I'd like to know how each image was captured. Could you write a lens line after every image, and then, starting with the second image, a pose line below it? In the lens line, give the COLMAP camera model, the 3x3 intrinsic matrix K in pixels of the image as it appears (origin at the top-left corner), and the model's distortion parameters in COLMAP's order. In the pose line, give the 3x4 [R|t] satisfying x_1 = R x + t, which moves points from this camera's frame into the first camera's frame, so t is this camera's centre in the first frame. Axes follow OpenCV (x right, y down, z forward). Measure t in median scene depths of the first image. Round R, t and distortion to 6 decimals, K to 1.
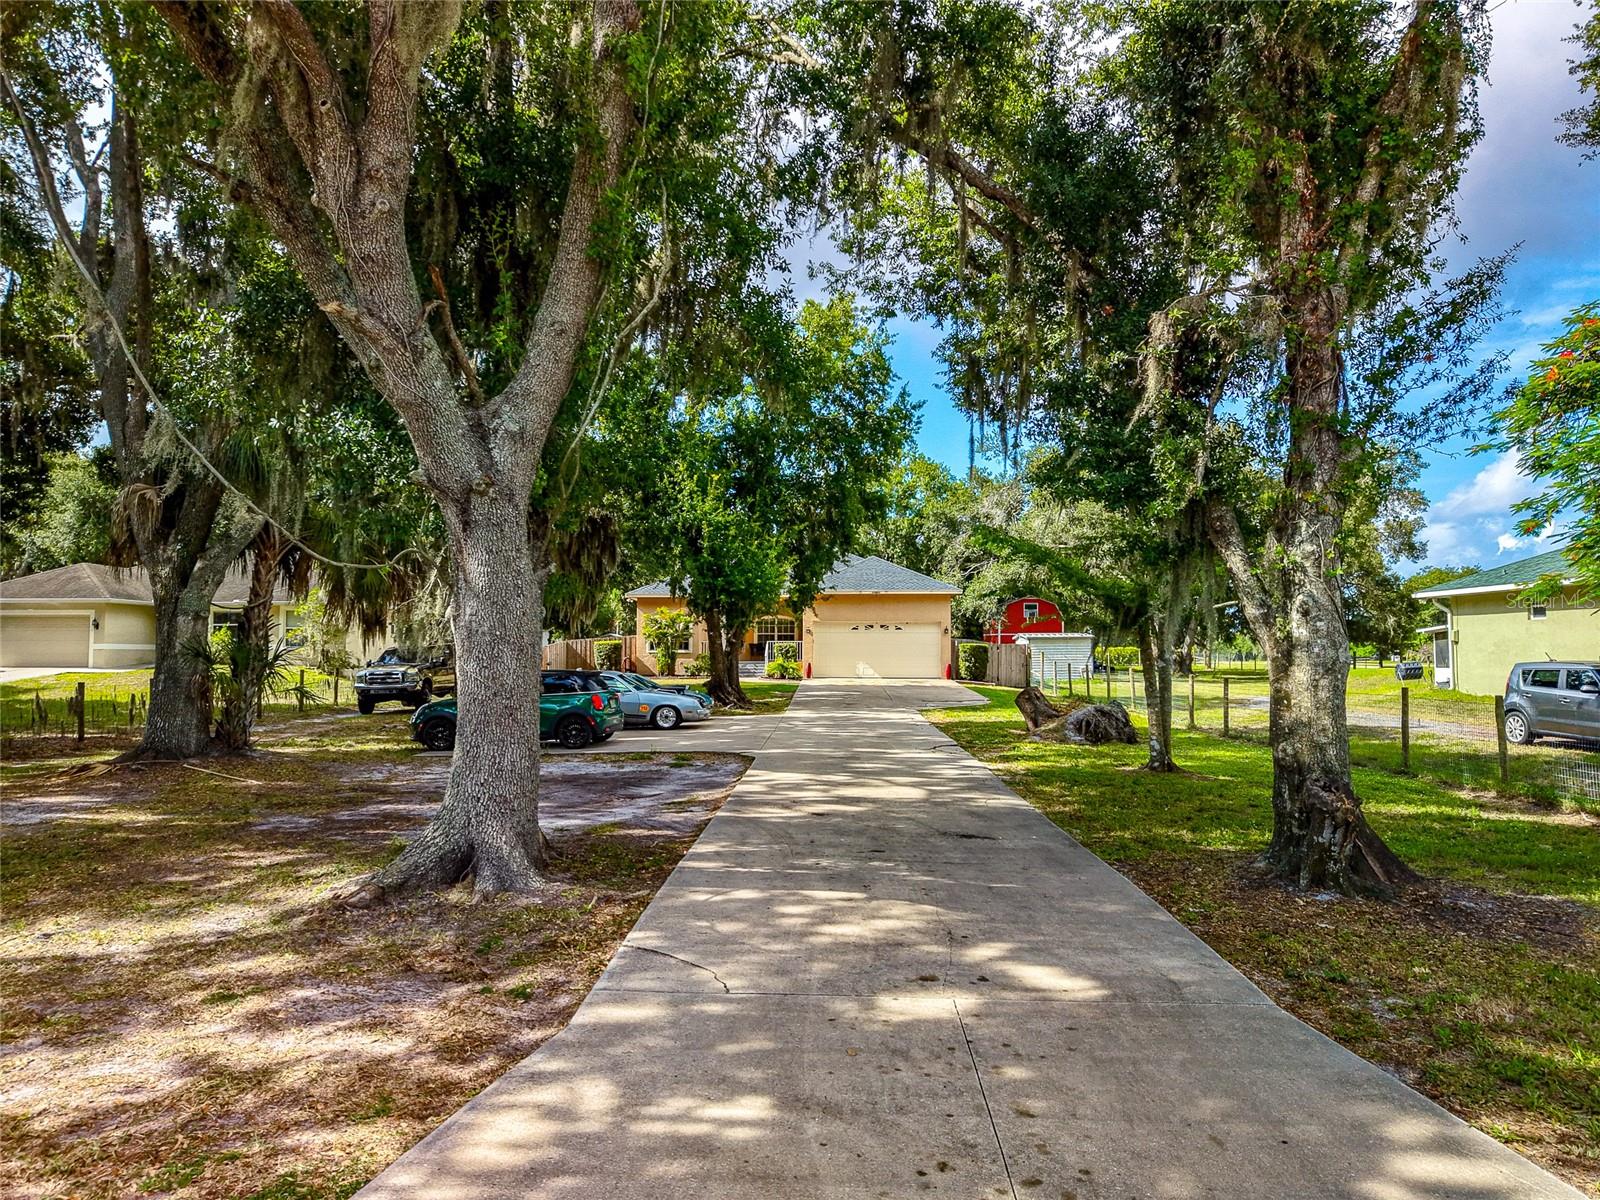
lens RADIAL K [[1104.4, 0, 801.9], [0, 1104.4, 604.1], [0, 0, 1]] dist [0.011238, -0.007854]
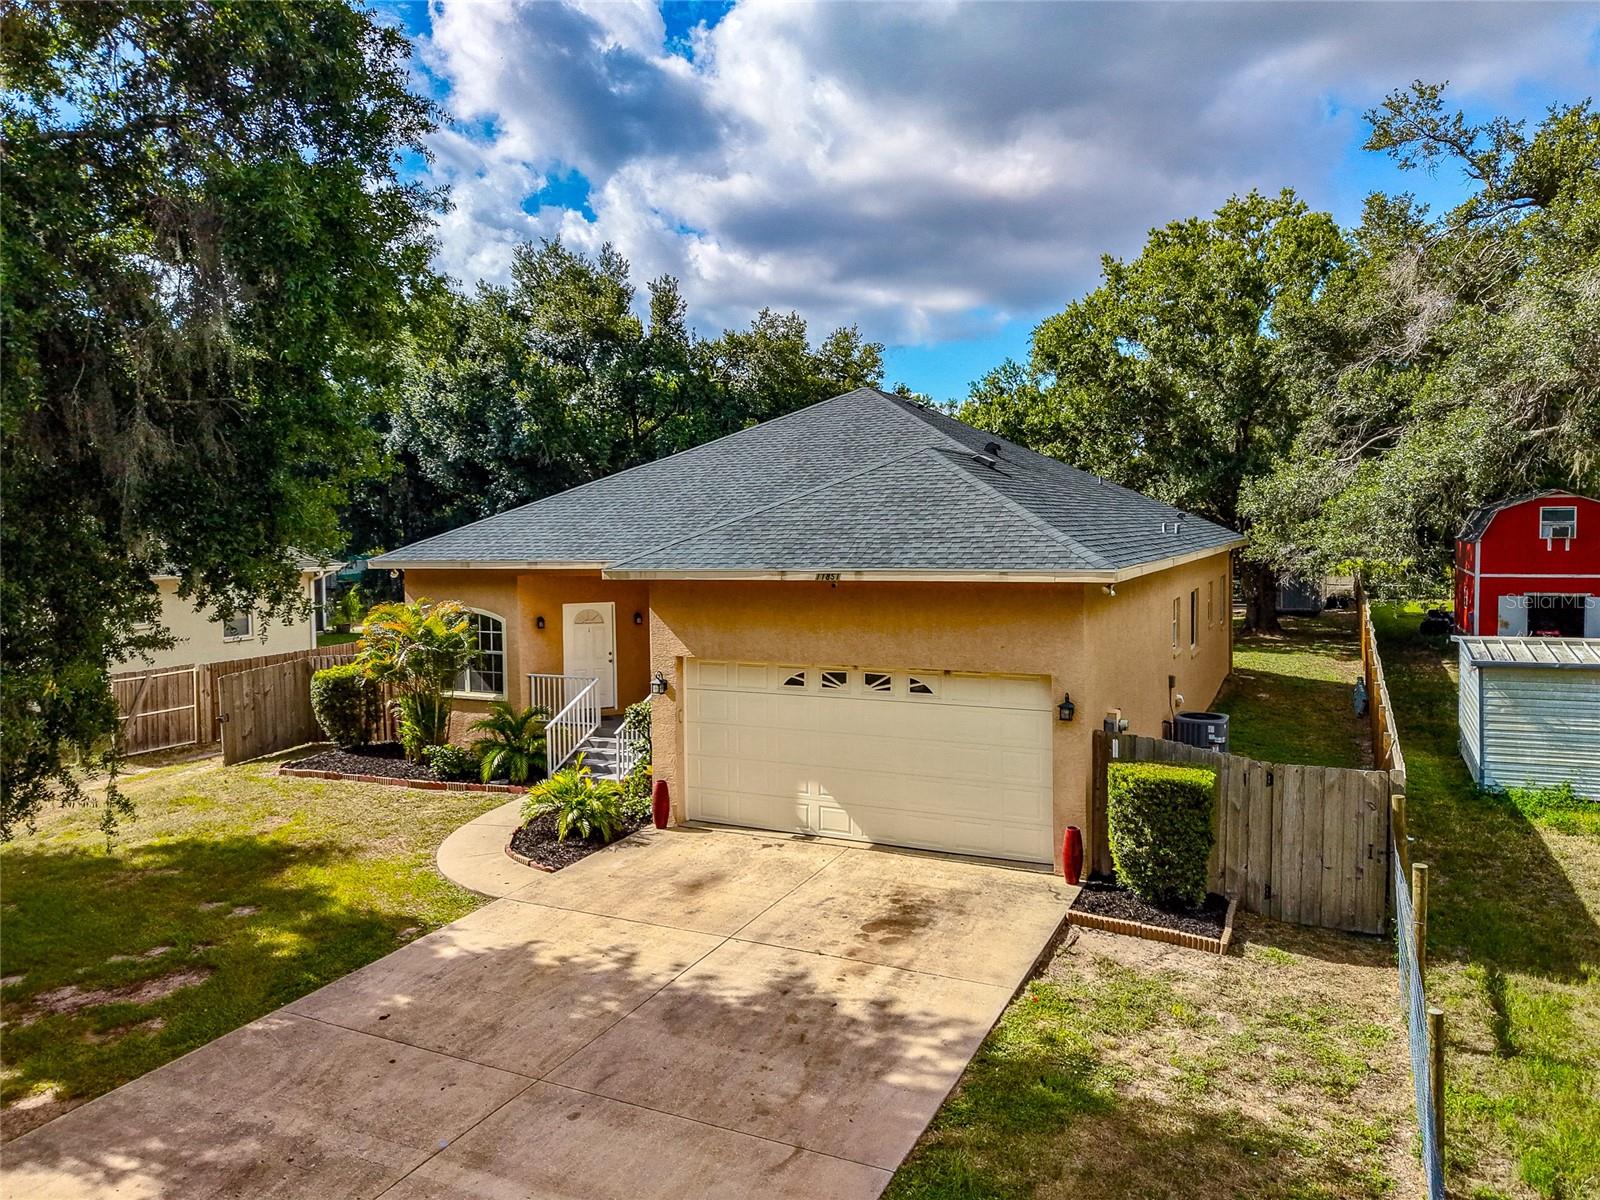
lens RADIAL K [[1103.0, 0, 822.7], [0, 1103.0, 564.1], [0, 0, 1]] dist [0.016522, -0.016066]
pose [[0.907510, 0.000368, -0.420031, 0.491772], [0.036781, 0.996089, 0.080340, -0.097662], [0.418417, -0.088358, 0.903947, 1.837600]]
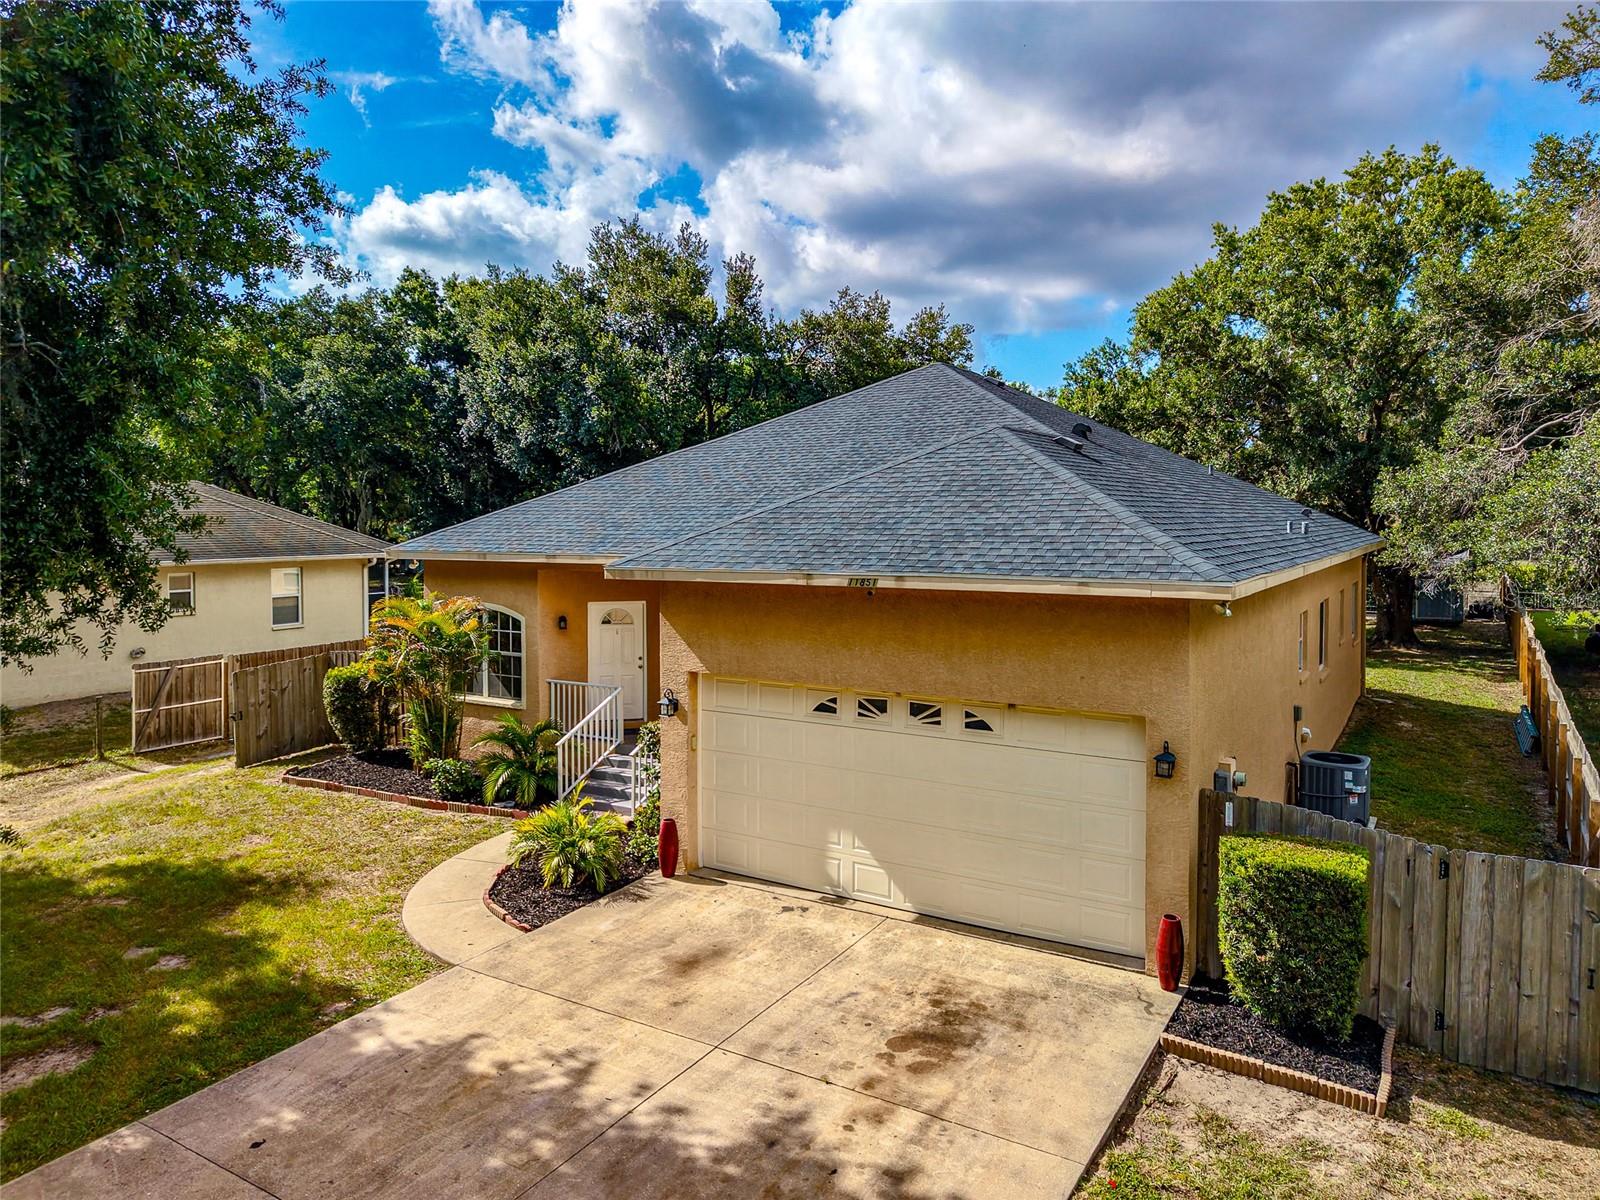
lens RADIAL K [[1101.2, 0, 803.1], [0, 1101.2, 539.2], [0, 0, 1]] dist [0.009950, -0.007037]
pose [[0.858696, 0.008336, -0.512418, 0.461035], [0.028158, 0.997590, 0.063416, -0.092141], [0.511712, -0.068884, 0.856391, 1.985390]]
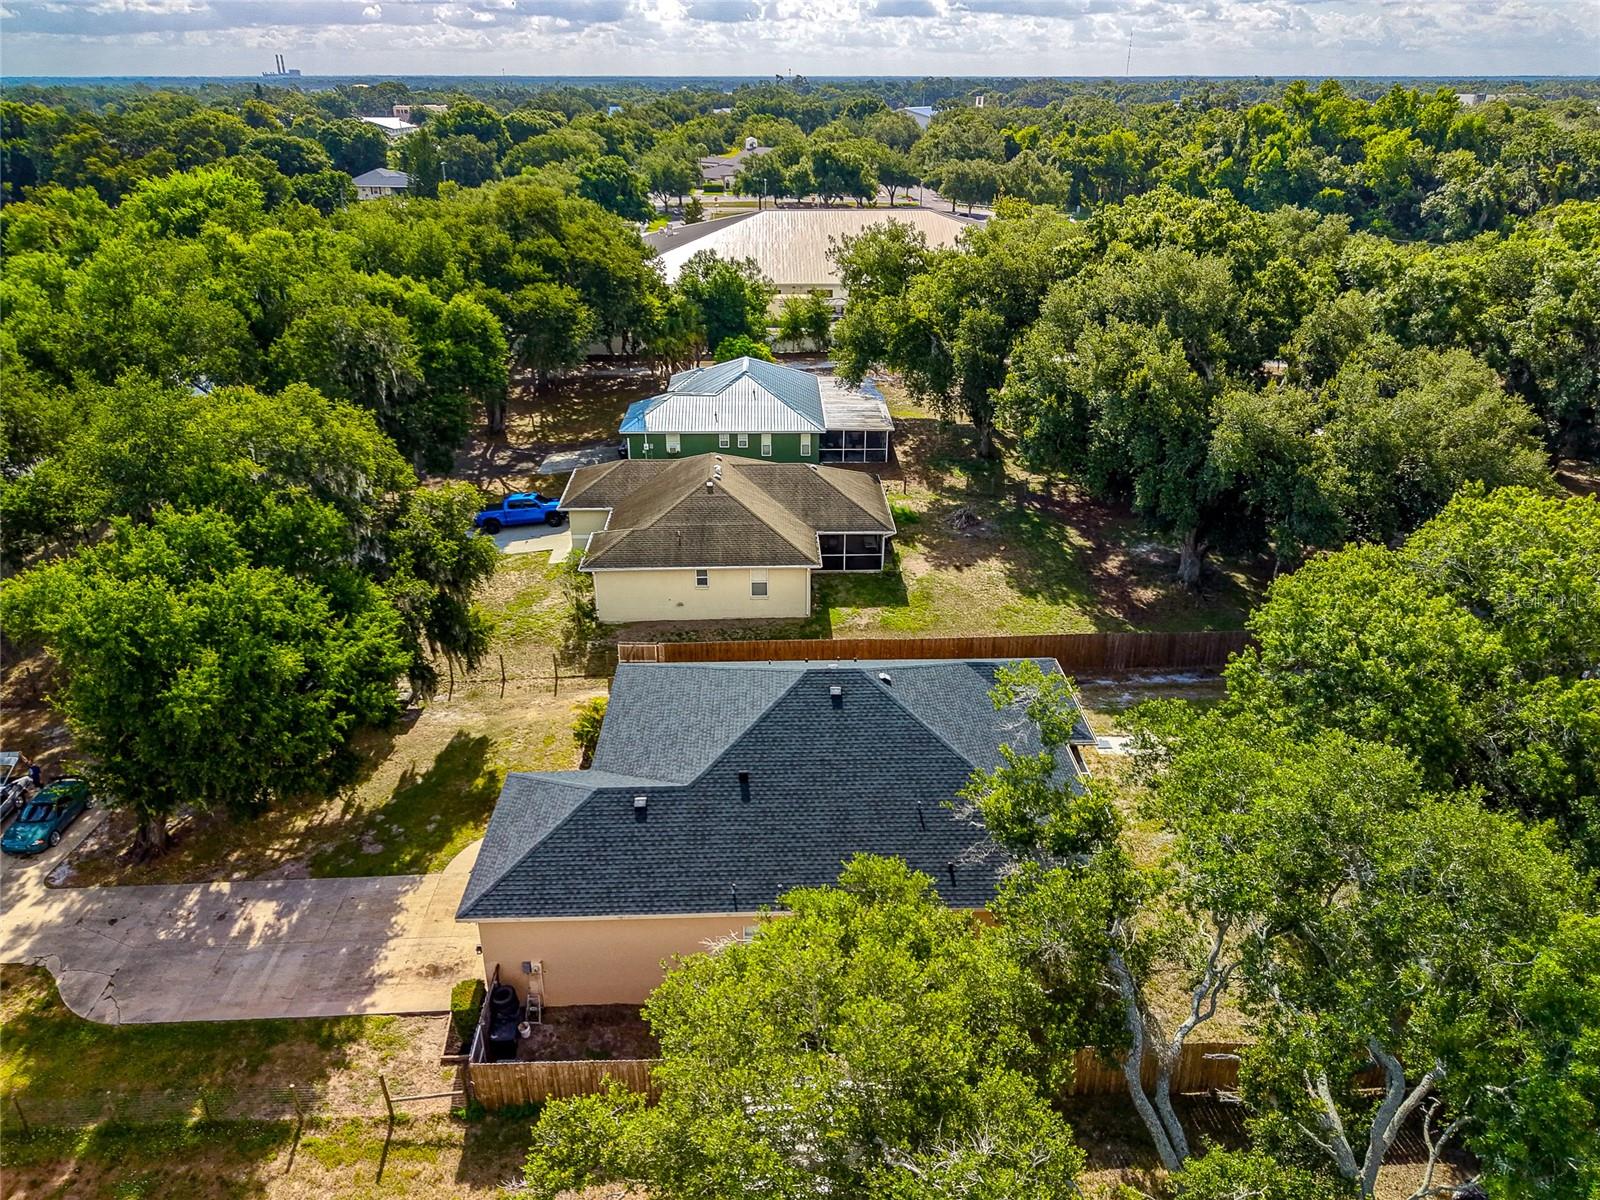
lens RADIAL K [[1110.3, 0, 782.5], [0, 1110.3, 609.7], [0, 0, 1]] dist [0.017081, -0.002815]
pose [[0.039438, 0.430397, -0.901778, 1.701272], [0.048120, 0.900615, 0.431947, -1.152364], [0.998063, -0.060428, 0.014807, 3.028358]]
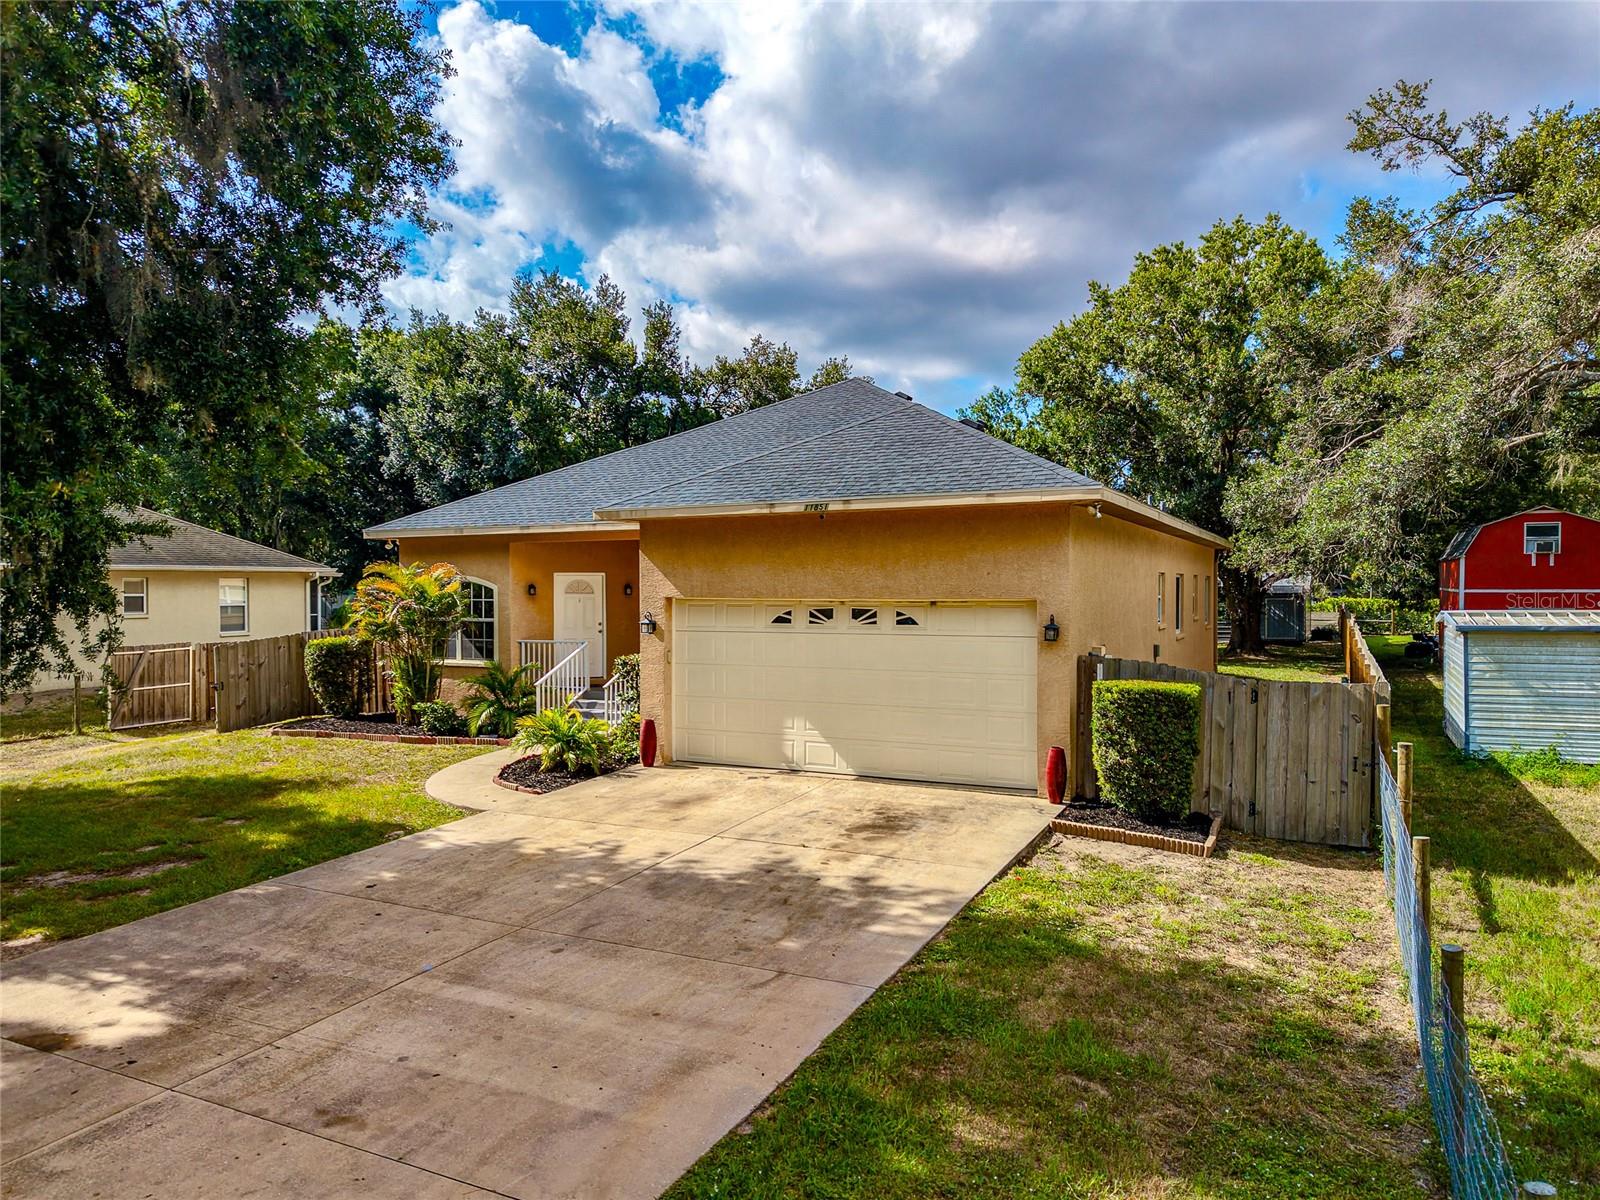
lens RADIAL K [[1088.8, 0, 798.7], [0, 1088.8, 601.7], [0, 0, 1]] dist [0.024434, -0.029377]
pose [[0.903004, 0.001098, -0.429632, 0.491344], [0.024495, 0.998239, 0.054035, -0.000788], [0.428934, -0.059318, 0.901386, 1.830862]]
